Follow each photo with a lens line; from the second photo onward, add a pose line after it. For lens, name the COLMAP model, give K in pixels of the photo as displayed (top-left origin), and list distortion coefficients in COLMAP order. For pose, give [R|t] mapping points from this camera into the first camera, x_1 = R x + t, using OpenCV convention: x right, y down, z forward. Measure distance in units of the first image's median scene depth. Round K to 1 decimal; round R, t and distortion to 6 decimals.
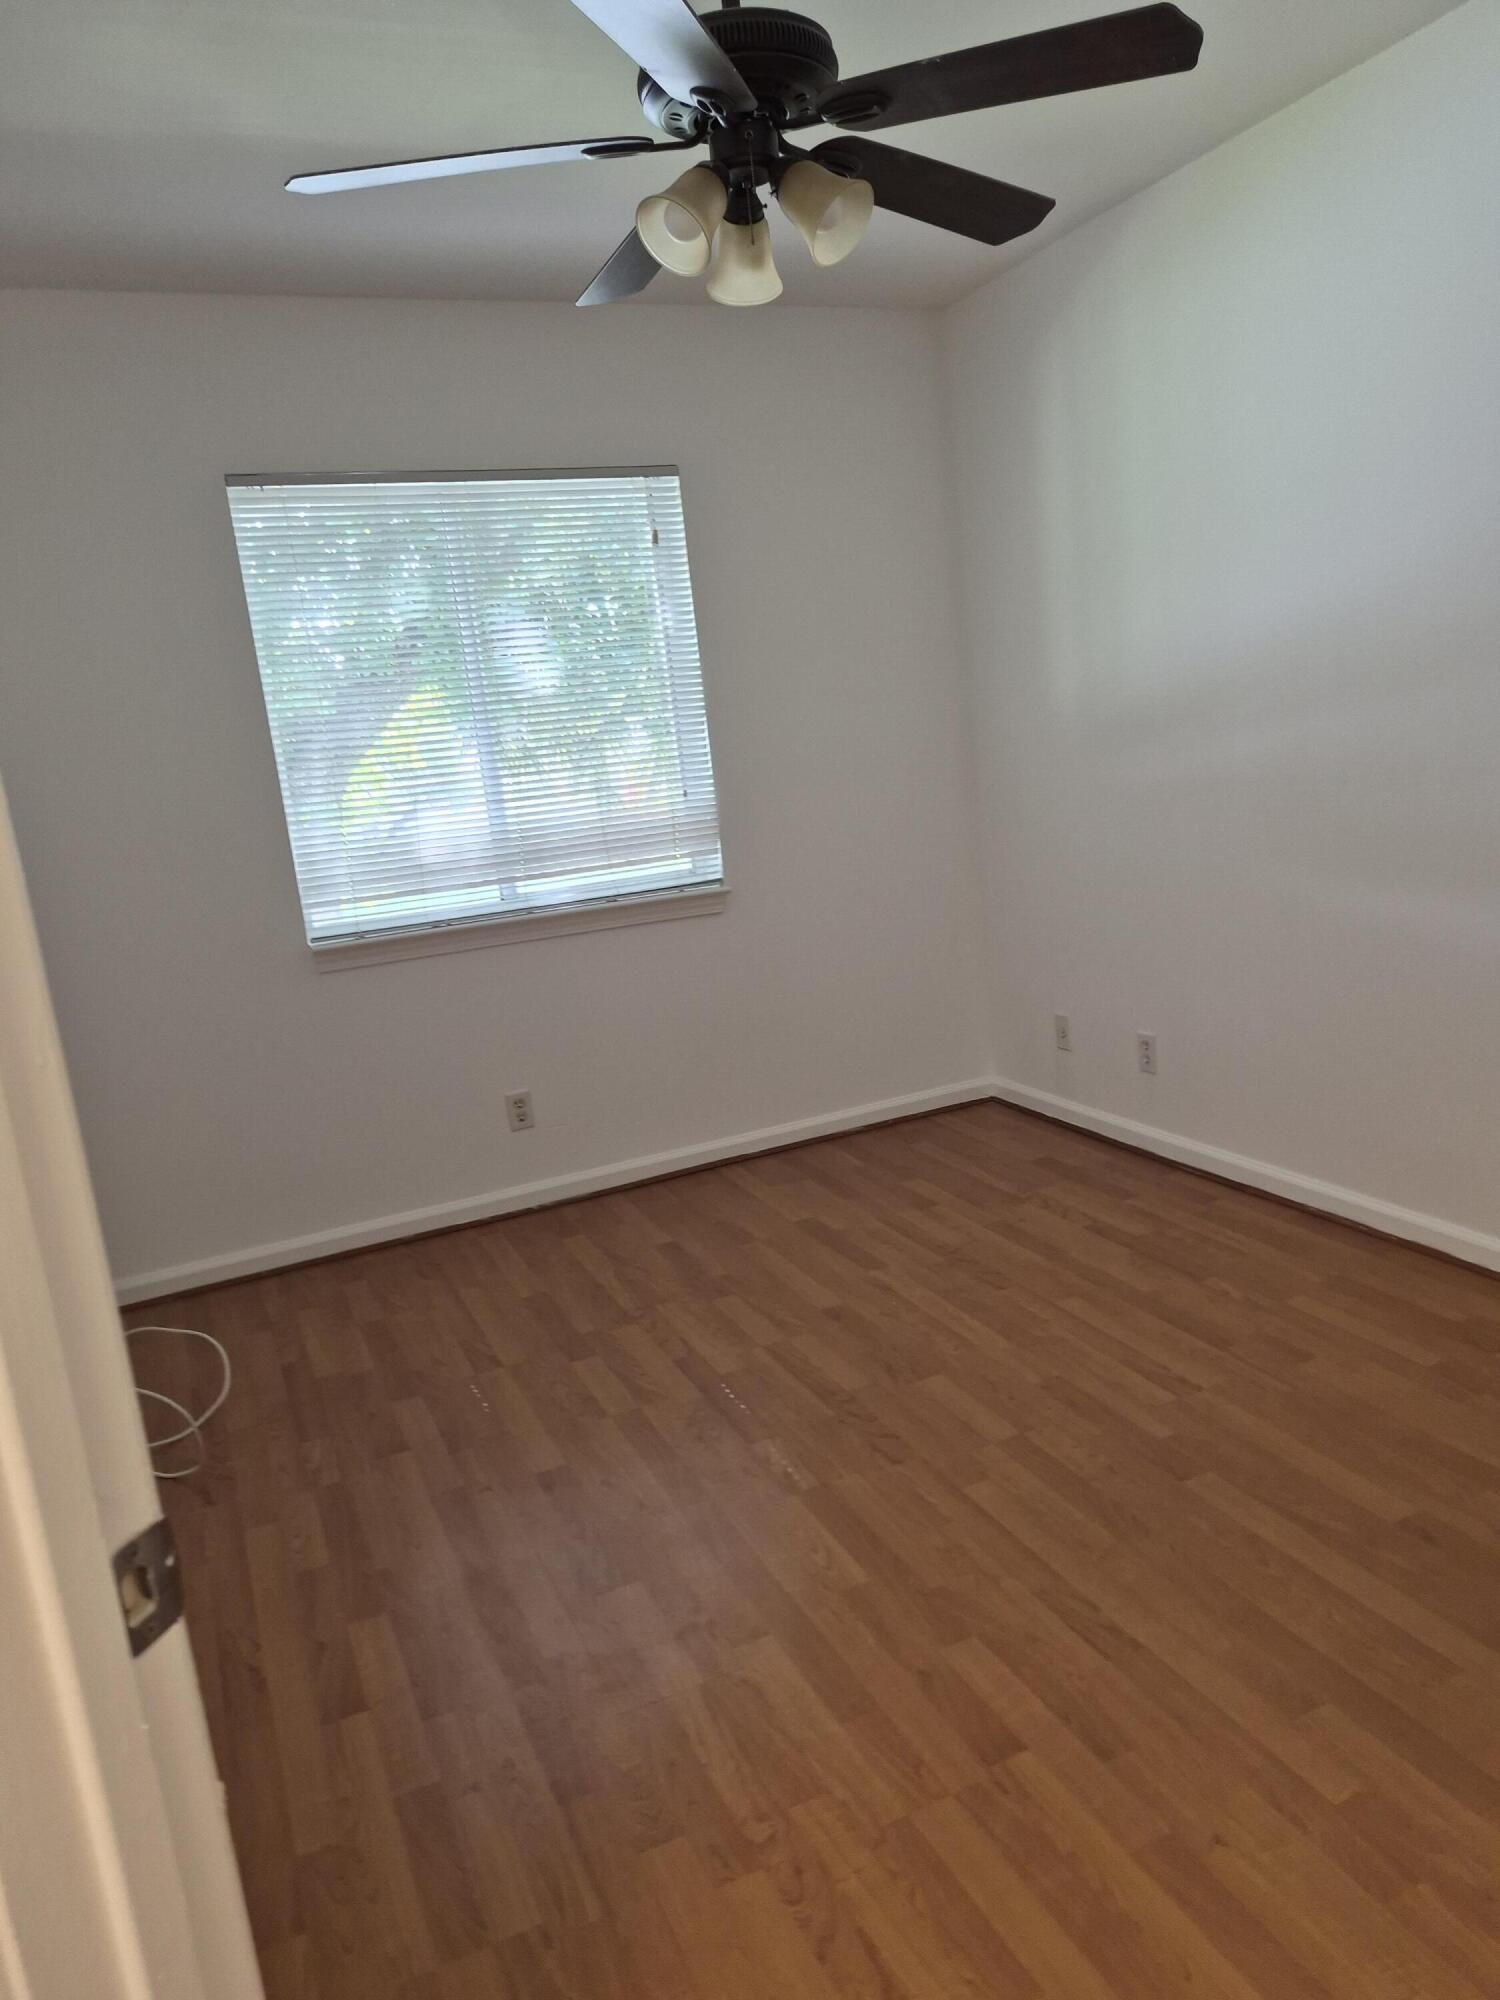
lens RADIAL K [[1380.9, 0, 754.0], [0, 1380.9, 956.1], [0, 0, 1]] dist [0.062313, -0.057893]
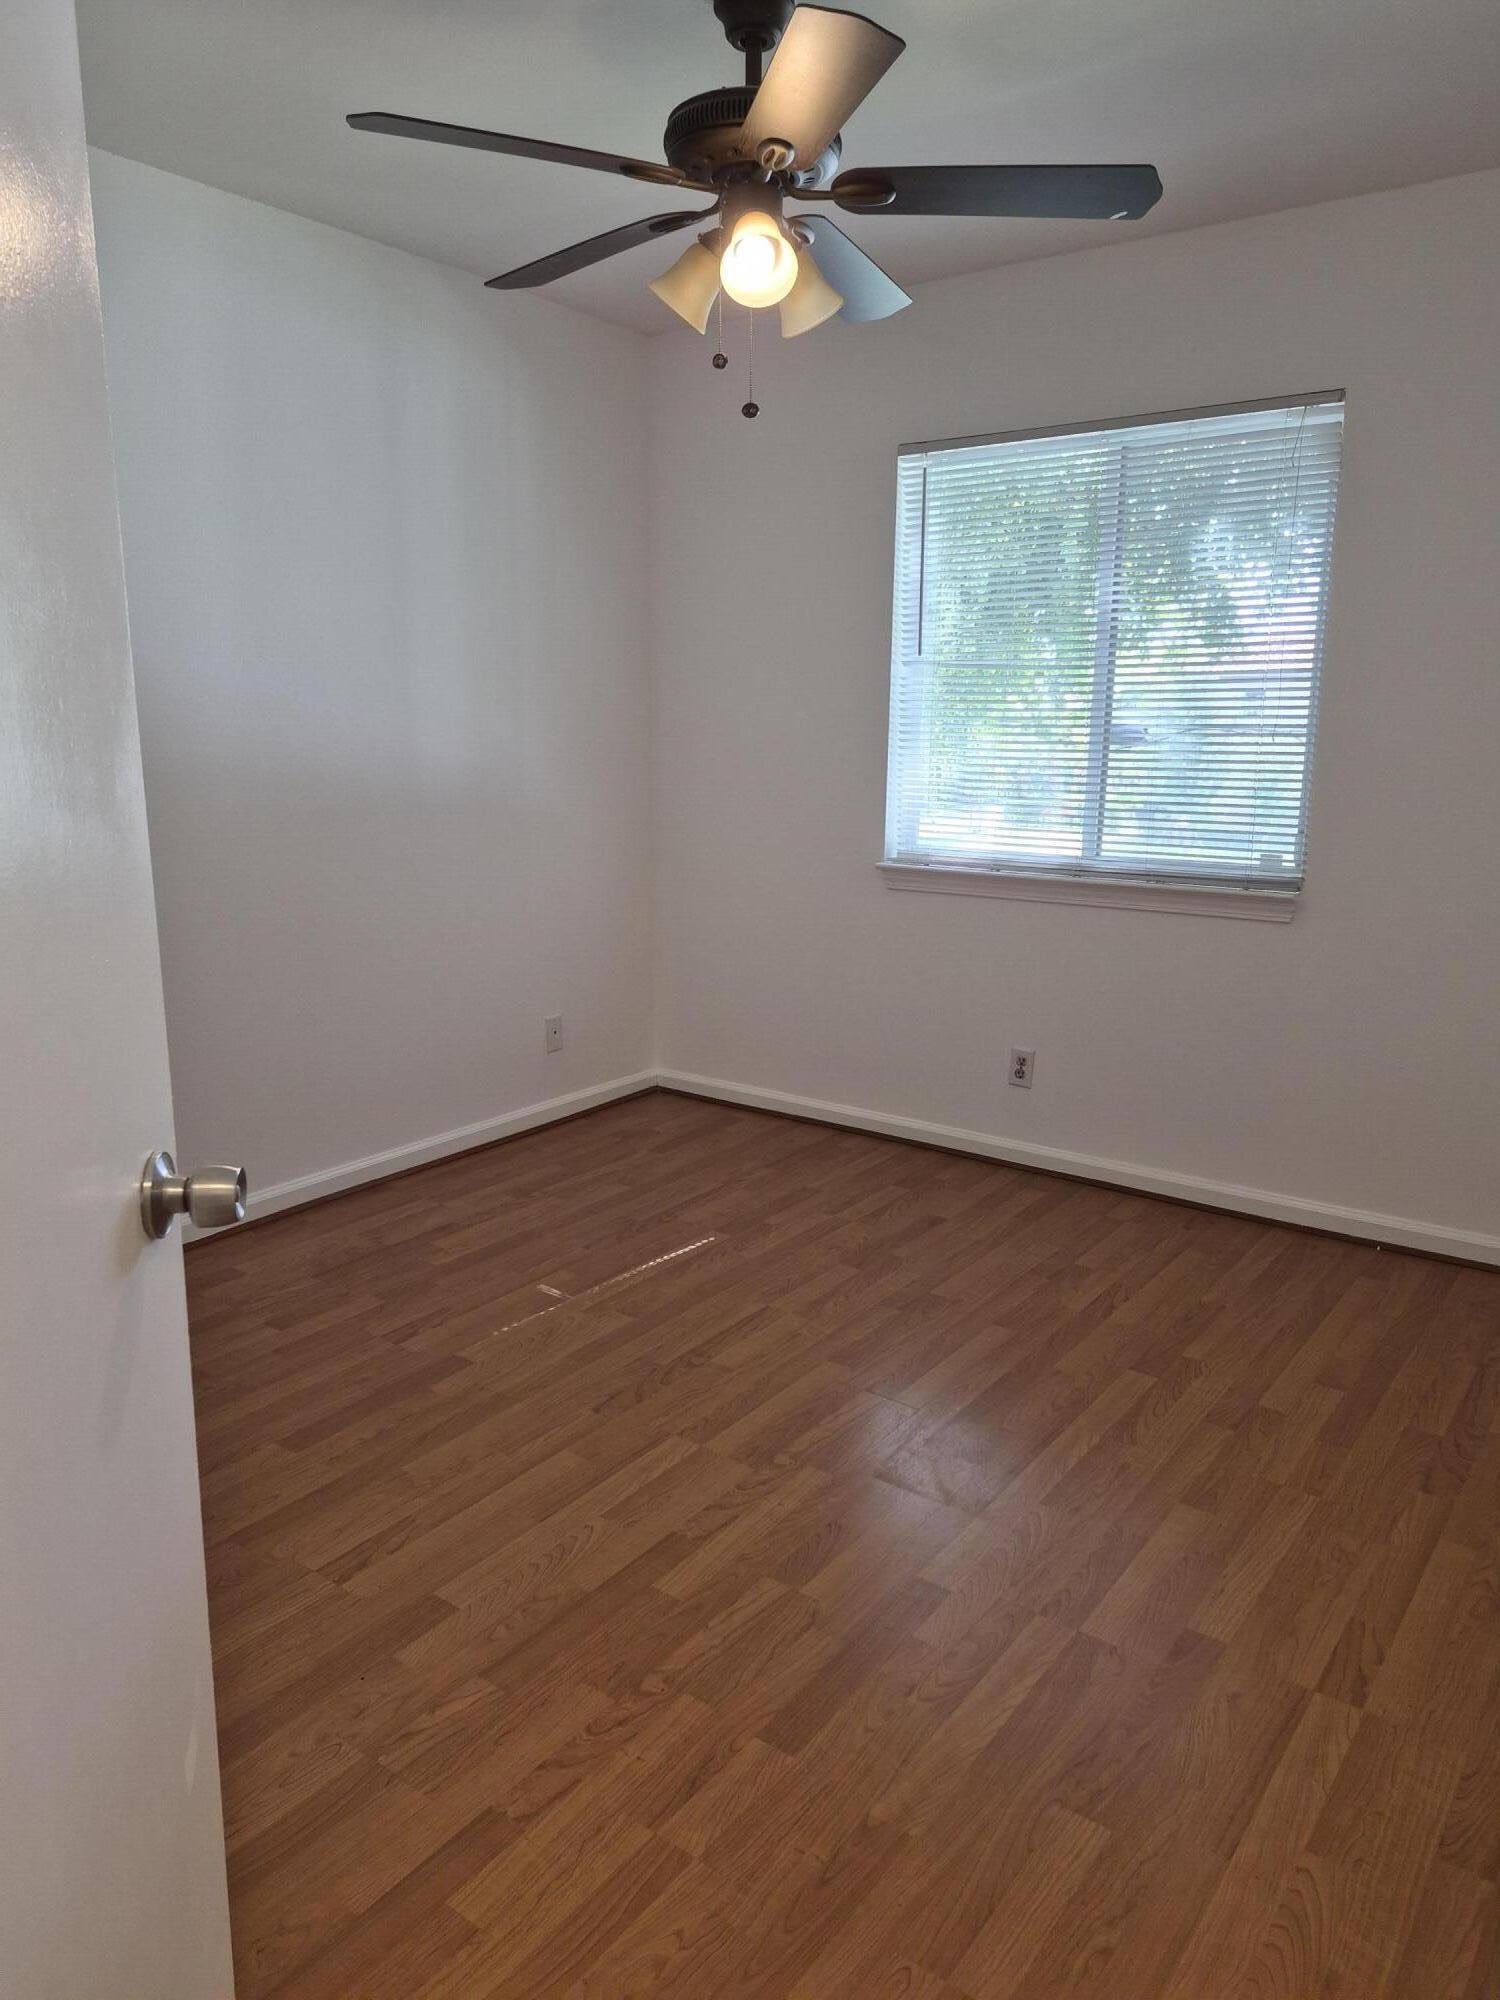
lens RADIAL K [[1313.3, 0, 750.0], [0, 1313.3, 1000.0], [0, 0, 1]] dist [0.004805, 0.000849]
pose [[0.522952, 0.282286, -0.804261, 0.548823], [-0.201893, 0.957739, 0.204879, -0.104563], [0.828107, 0.055232, 0.557843, 0.322590]]
